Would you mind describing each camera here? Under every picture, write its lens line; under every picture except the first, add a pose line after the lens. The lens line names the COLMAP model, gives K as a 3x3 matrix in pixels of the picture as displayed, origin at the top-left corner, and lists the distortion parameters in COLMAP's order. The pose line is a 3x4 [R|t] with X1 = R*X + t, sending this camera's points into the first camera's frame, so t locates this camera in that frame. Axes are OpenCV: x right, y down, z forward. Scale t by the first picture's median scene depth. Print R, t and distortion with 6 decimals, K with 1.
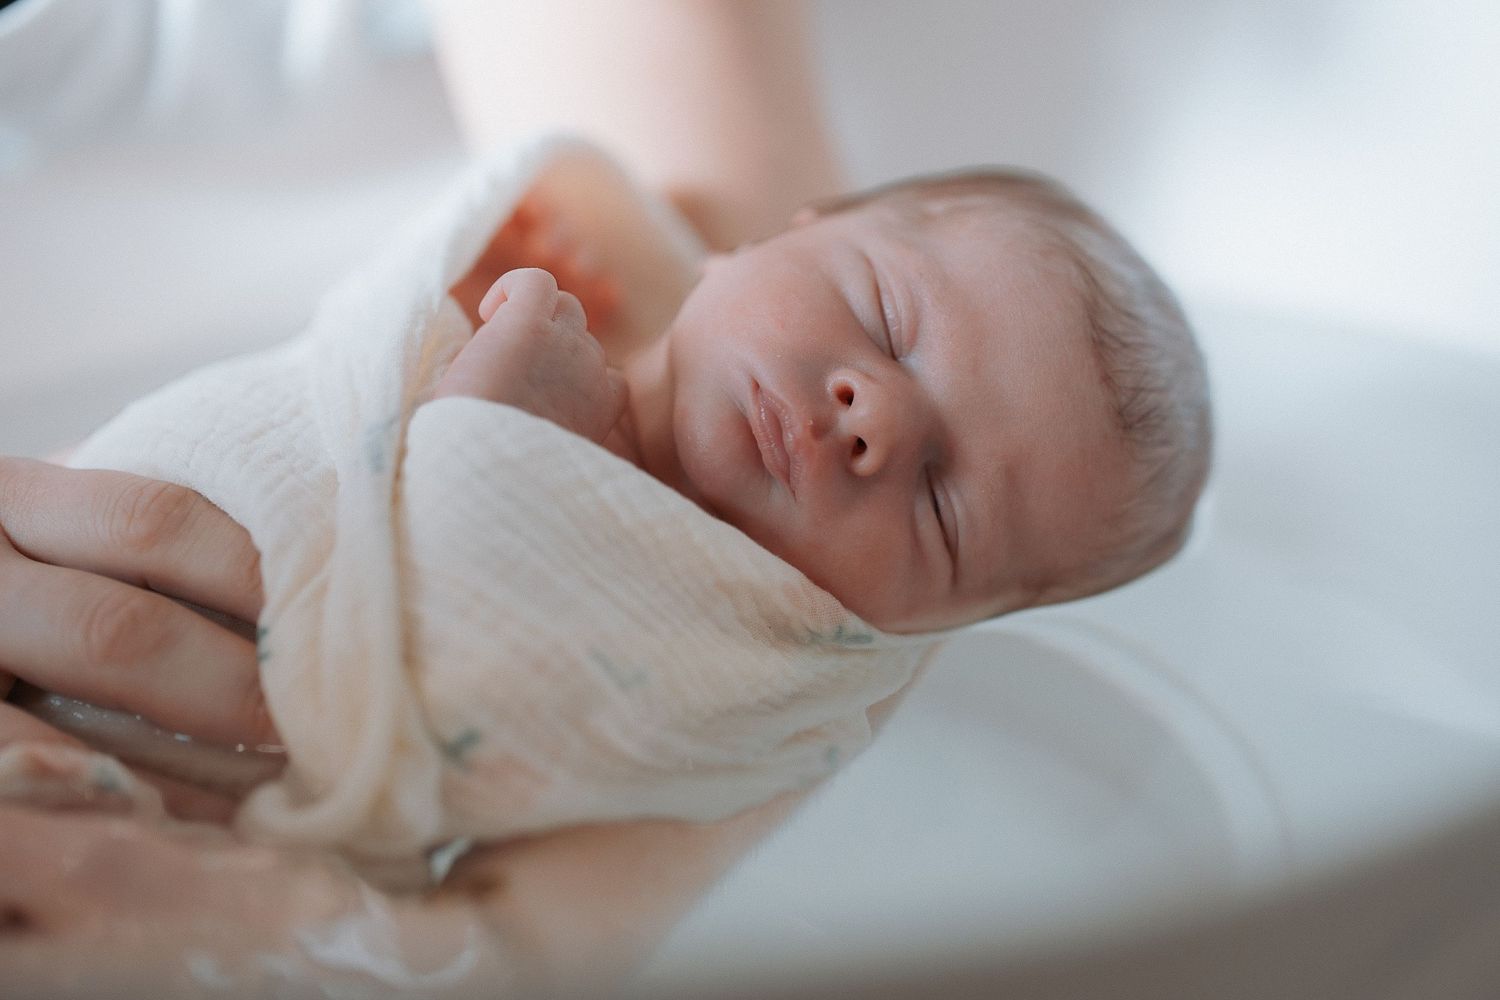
lens RADIAL K [[2201.6, 0, 746.4], [0, 2201.6, 505.7], [0, 0, 1]] dist [0.130685, 0.000000]
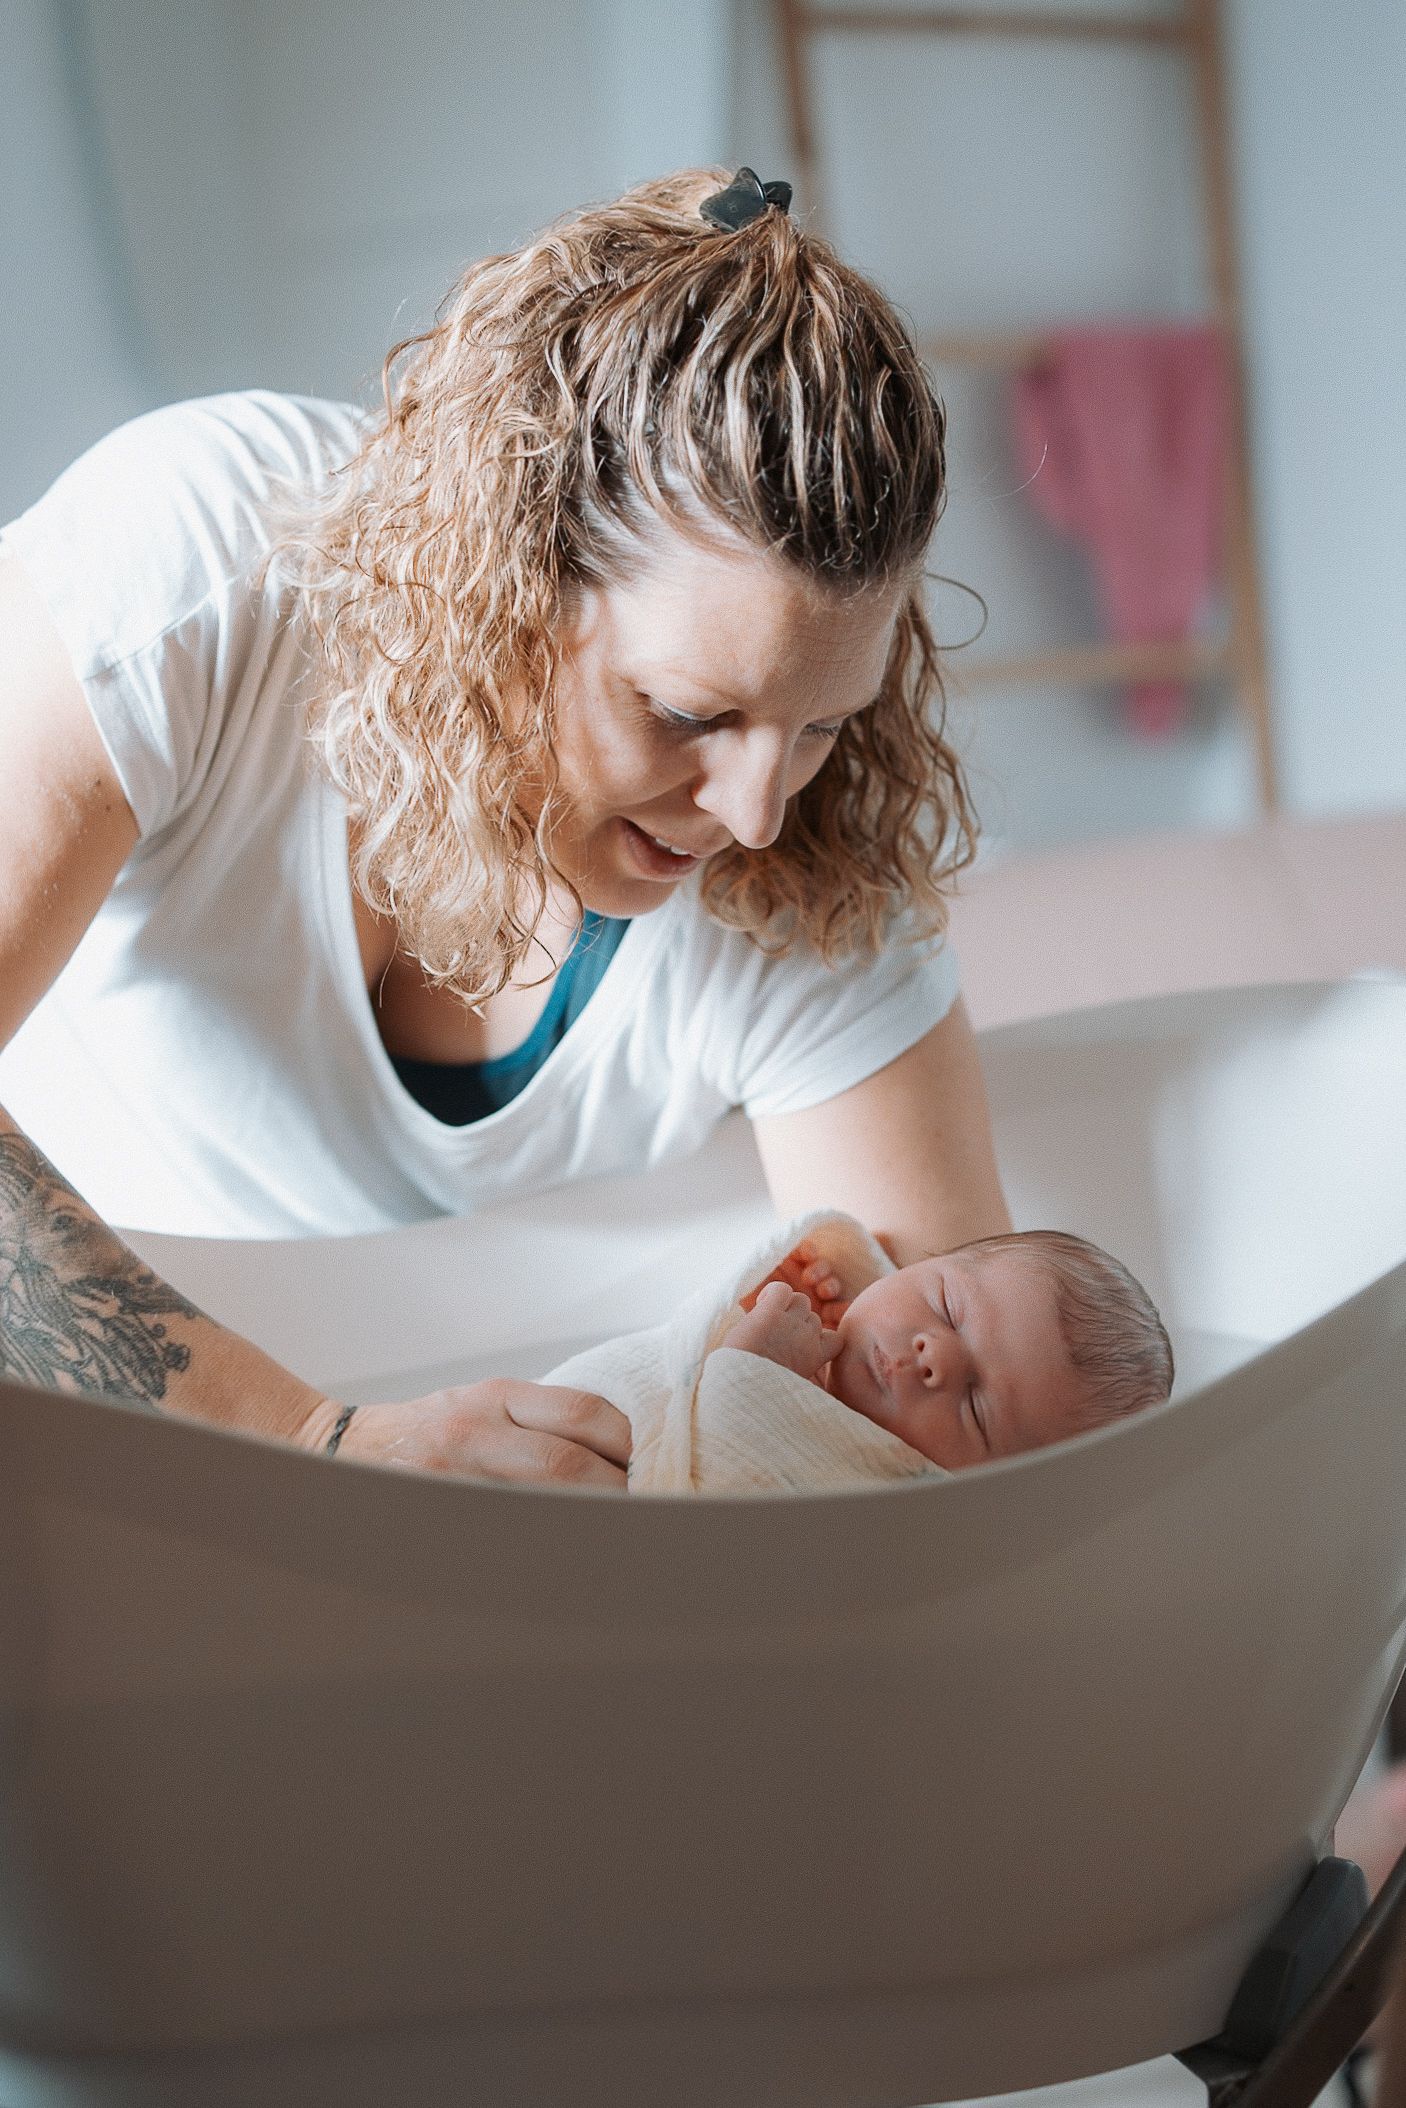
lens RADIAL K [[3094.0, 0, 705.6], [0, 3094.0, 1055.5], [0, 0, 1]] dist [0.130685, 0.000000]
pose [[0.958839, -0.037363, -0.281482, 0.642004], [-0.018956, 0.980671, -0.194743, 0.234102], [0.283318, 0.192062, 0.939597, -1.667863]]
